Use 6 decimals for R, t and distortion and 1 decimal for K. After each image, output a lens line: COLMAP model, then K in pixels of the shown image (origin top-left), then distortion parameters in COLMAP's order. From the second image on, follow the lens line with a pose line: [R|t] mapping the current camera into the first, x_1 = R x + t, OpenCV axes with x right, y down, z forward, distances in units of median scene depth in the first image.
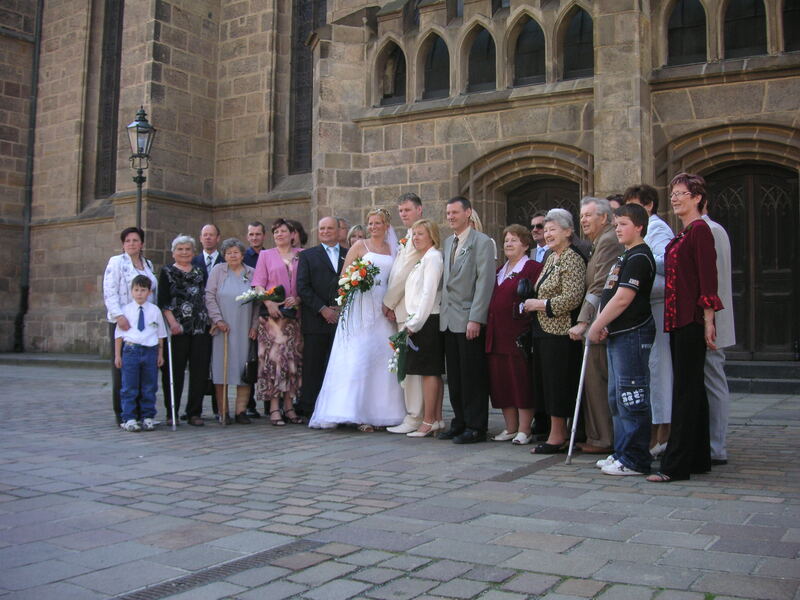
lens RADIAL K [[881.9, 0, 400.0], [0, 881.9, 300.0], [0, 0, 1]] dist [-0.148894, -0.030014]
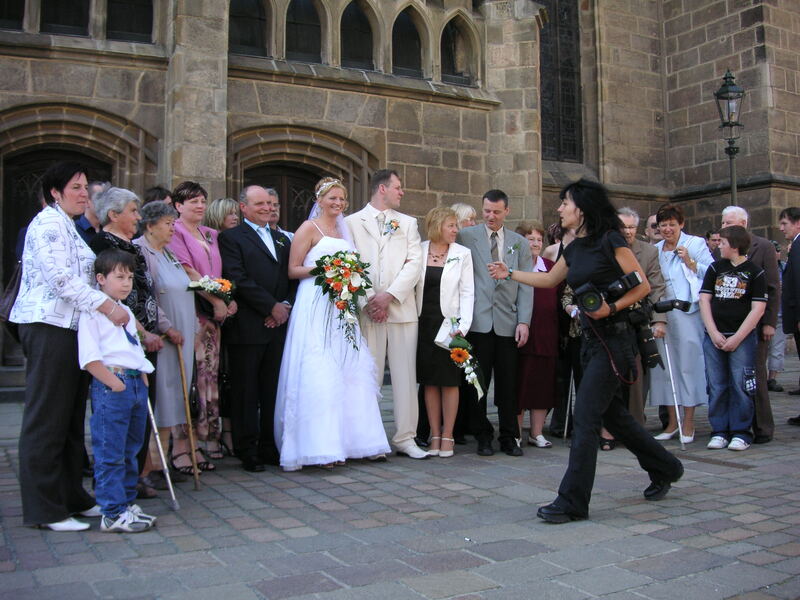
lens RADIAL K [[881.9, 0, 400.0], [0, 881.9, 300.0], [0, 0, 1]] dist [-0.148894, -0.030014]
pose [[0.500989, 0.007860, 0.865418, -0.439411], [-0.015182, 0.999885, -0.000292, 0.000771], [-0.865320, -0.012993, 0.501051, 0.359585]]
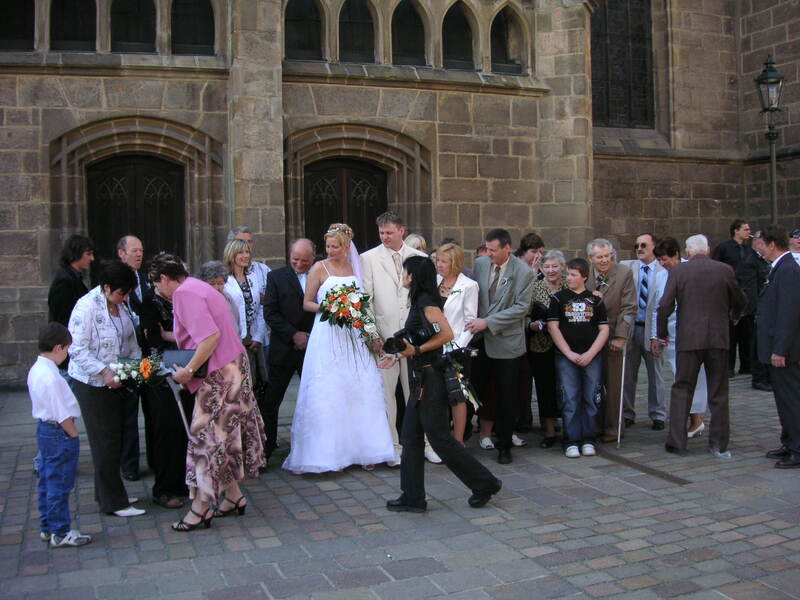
lens RADIAL K [[882.4, 0, 400.0], [0, 882.4, 300.0], [0, 0, 1]] dist [-0.148502, -0.027009]
pose [[0.610976, -0.058225, 0.789505, -0.460876], [0.000663, 0.997329, 0.073039, -0.060909], [-0.791649, -0.044102, 0.609382, 0.250230]]
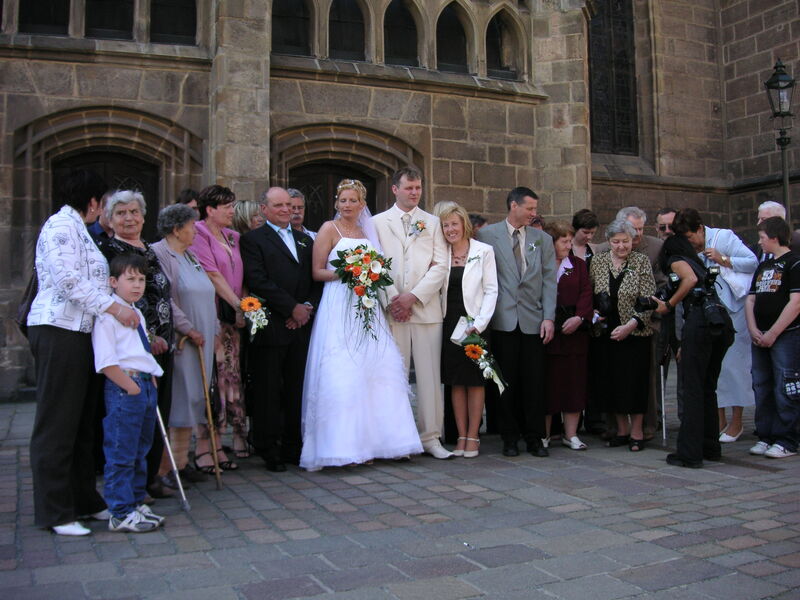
lens RADIAL K [[881.9, 0, 400.0], [0, 881.9, 300.0], [0, 0, 1]] dist [-0.148894, -0.030014]
pose [[0.565969, -0.001177, 0.824425, -0.423880], [-0.007574, 0.999949, 0.006627, -0.002416], [-0.824391, -0.009995, 0.565932, 0.338770]]
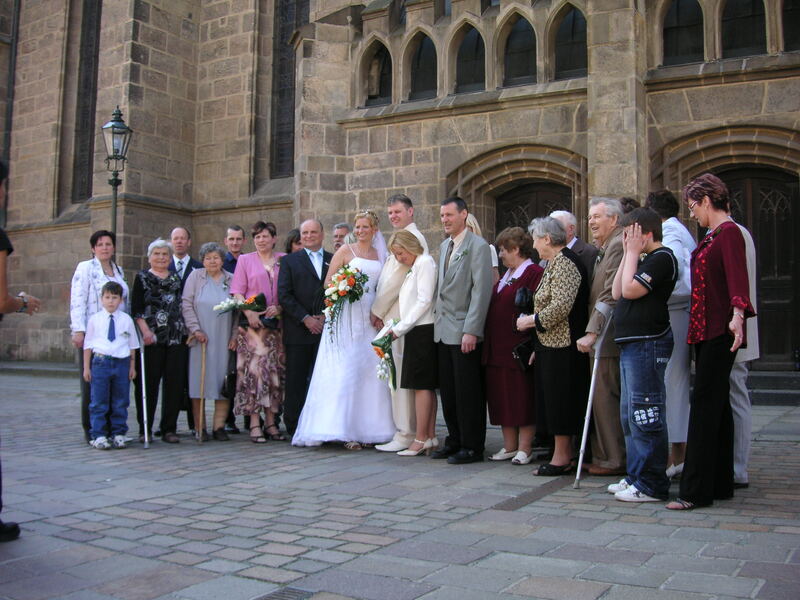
lens RADIAL K [[881.9, 0, 400.0], [0, 881.9, 300.0], [0, 0, 1]] dist [-0.148894, -0.030014]
pose [[0.999773, 0.000778, 0.021274, -0.005558], [-0.000612, 0.999969, -0.007825, -0.001142], [-0.021280, 0.007810, 0.999743, 0.041814]]
